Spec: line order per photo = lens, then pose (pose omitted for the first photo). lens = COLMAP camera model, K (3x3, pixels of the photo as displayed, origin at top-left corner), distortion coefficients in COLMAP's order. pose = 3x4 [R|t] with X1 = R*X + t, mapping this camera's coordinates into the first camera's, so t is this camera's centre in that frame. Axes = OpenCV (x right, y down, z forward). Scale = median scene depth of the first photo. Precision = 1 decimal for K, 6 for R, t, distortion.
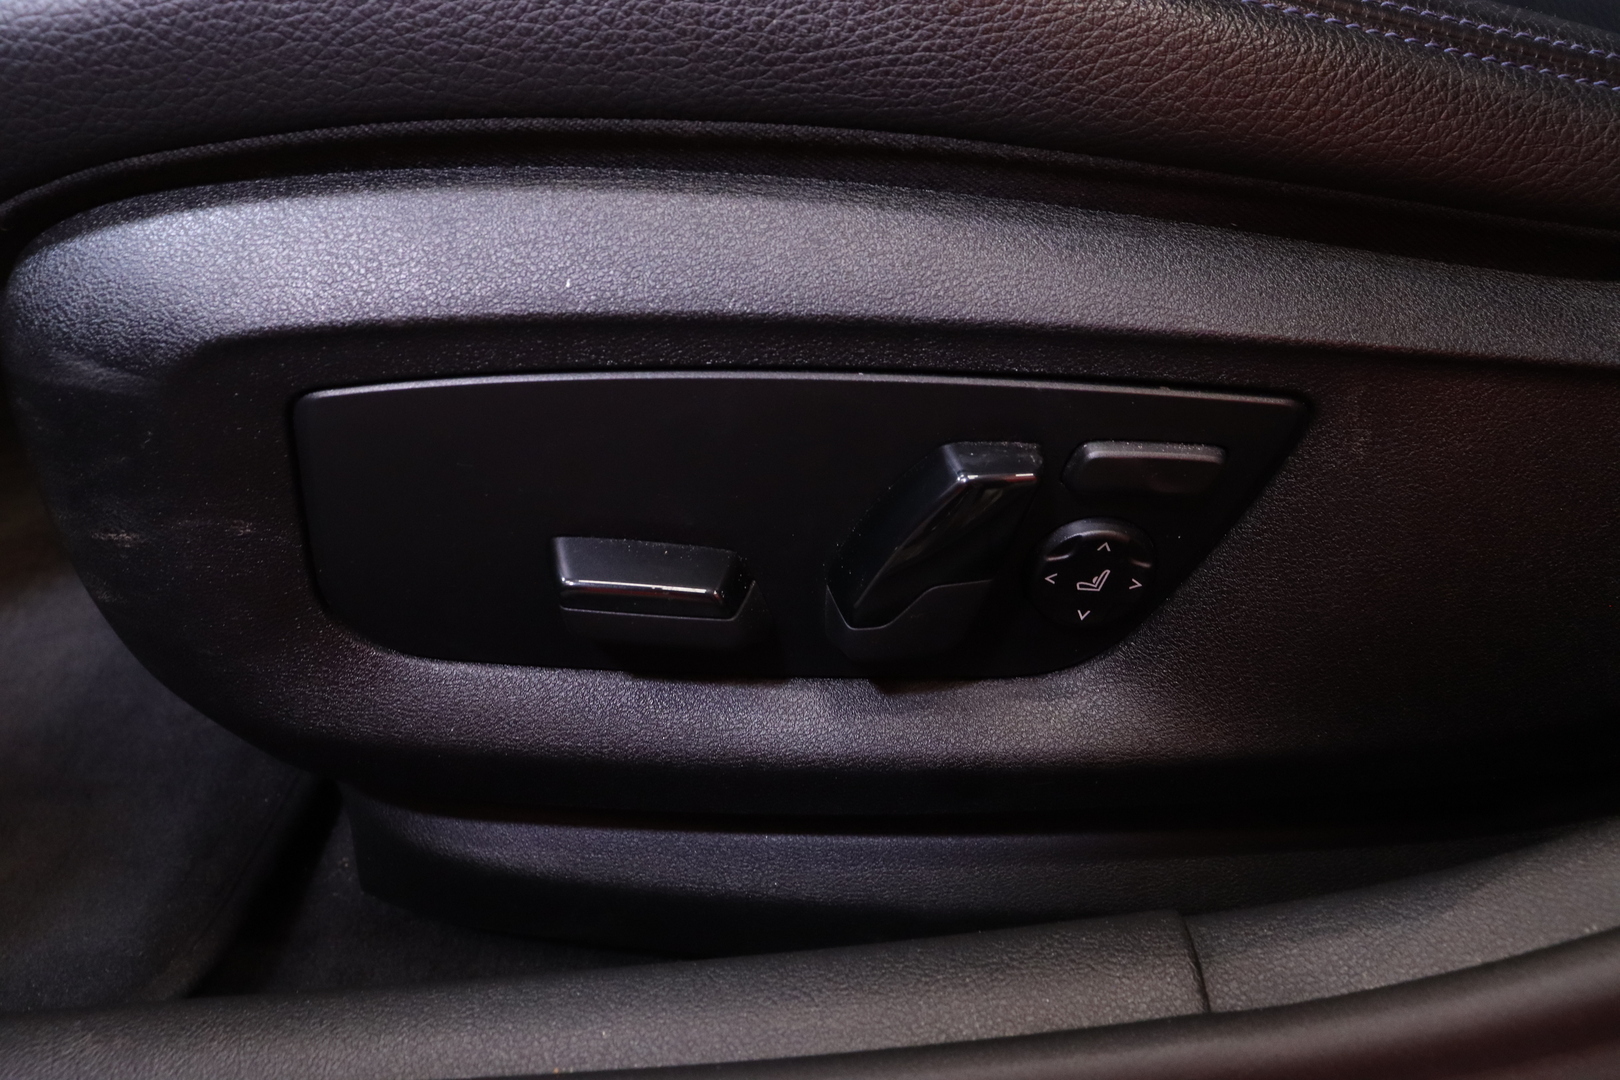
lens RADIAL K [[1309.9, 0, 812.9], [0, 1309.9, 537.7], [0, 0, 1]] dist [-0.000832, 0.000460]
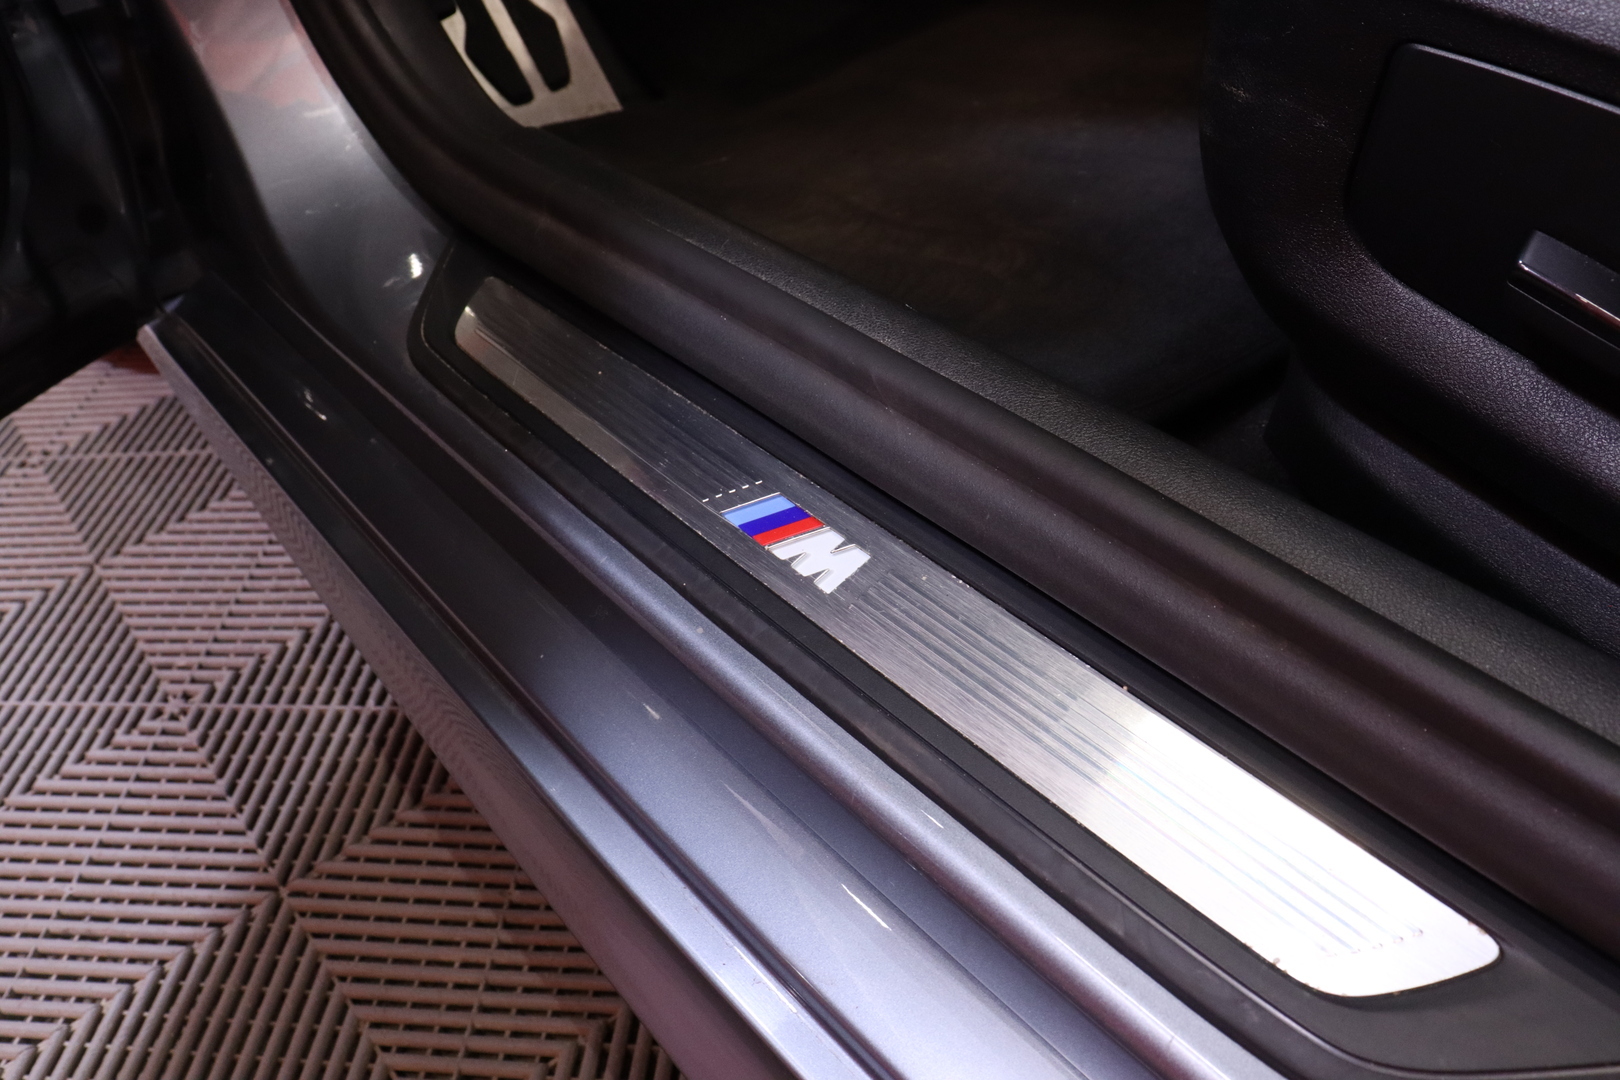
lens RADIAL K [[1420.5, 0, 811.0], [0, 1420.5, 542.0], [0, 0, 1]] dist [-0.052665, 0.001580]
pose [[0.648967, 0.540026, -0.535923, 0.187514], [-0.375186, 0.839955, 0.392061, -0.010261], [0.661874, -0.053364, 0.747713, -0.360106]]
